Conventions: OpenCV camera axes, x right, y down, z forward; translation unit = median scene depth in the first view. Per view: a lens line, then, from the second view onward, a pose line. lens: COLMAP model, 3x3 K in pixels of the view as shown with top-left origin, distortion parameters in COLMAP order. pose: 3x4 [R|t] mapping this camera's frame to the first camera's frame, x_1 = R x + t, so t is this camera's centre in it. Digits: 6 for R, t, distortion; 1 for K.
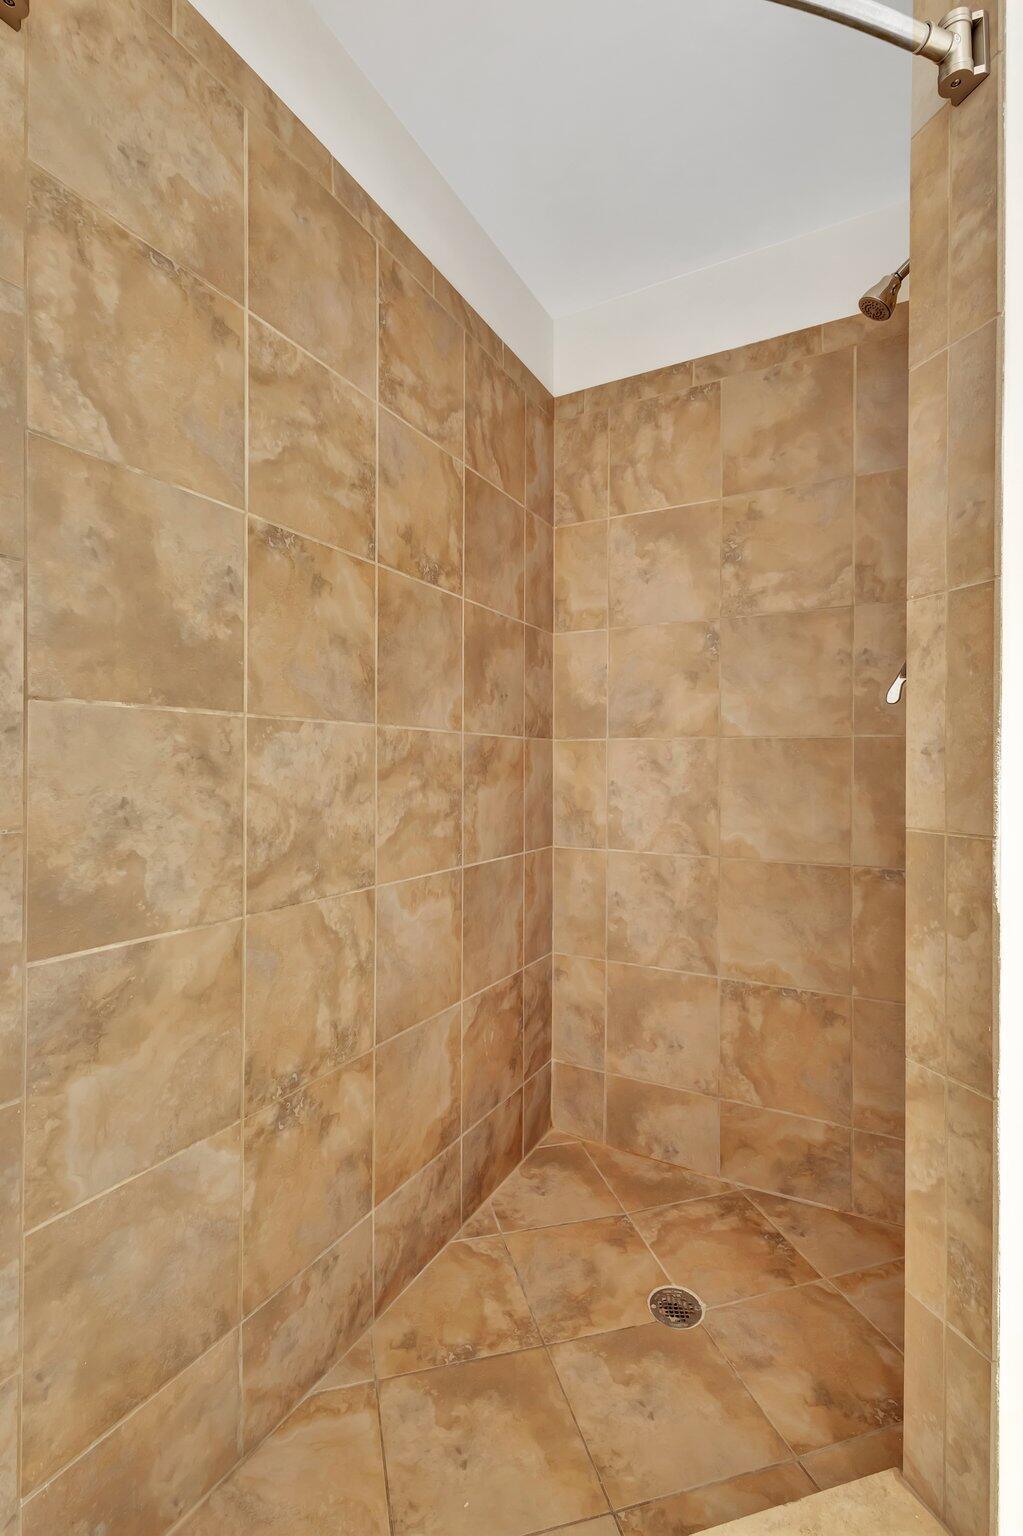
lens RADIAL K [[706.3, 0, 509.6], [0, 706.3, 769.7], [0, 0, 1]] dist [0.011697, -0.004179]
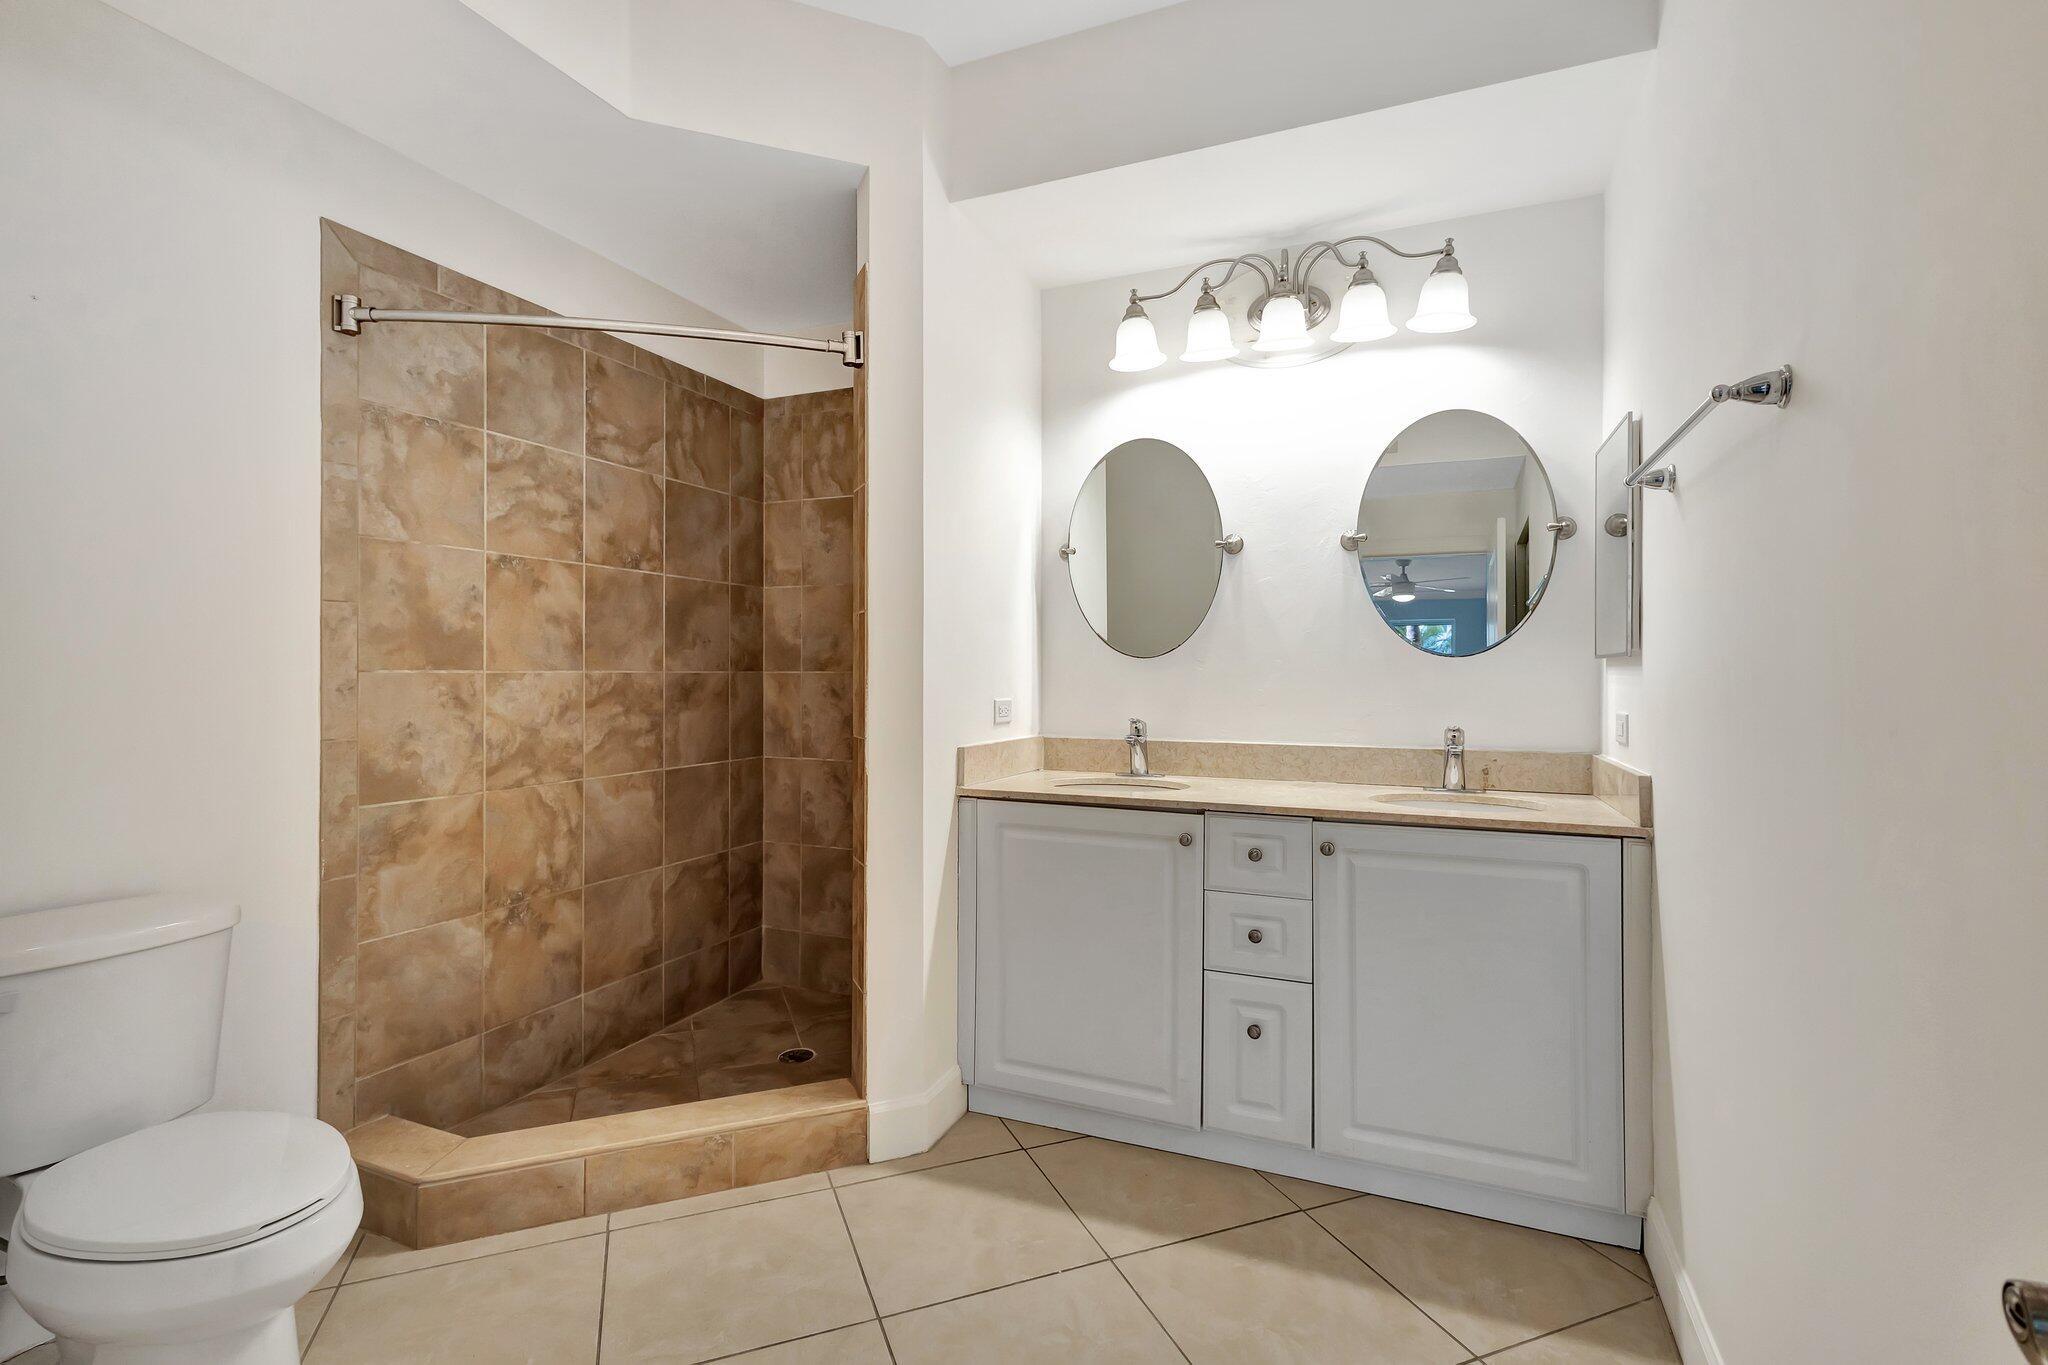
lens RADIAL K [[941.8, 0, 1030.1], [0, 941.8, 676.7], [0, 0, 1]] dist [0.011697, -0.004179]
pose [[0.994168, -0.001228, 0.107836, 0.608906], [0.001096, 0.999999, 0.001283, -0.060572], [-0.107838, -0.001157, 0.994168, -1.241311]]
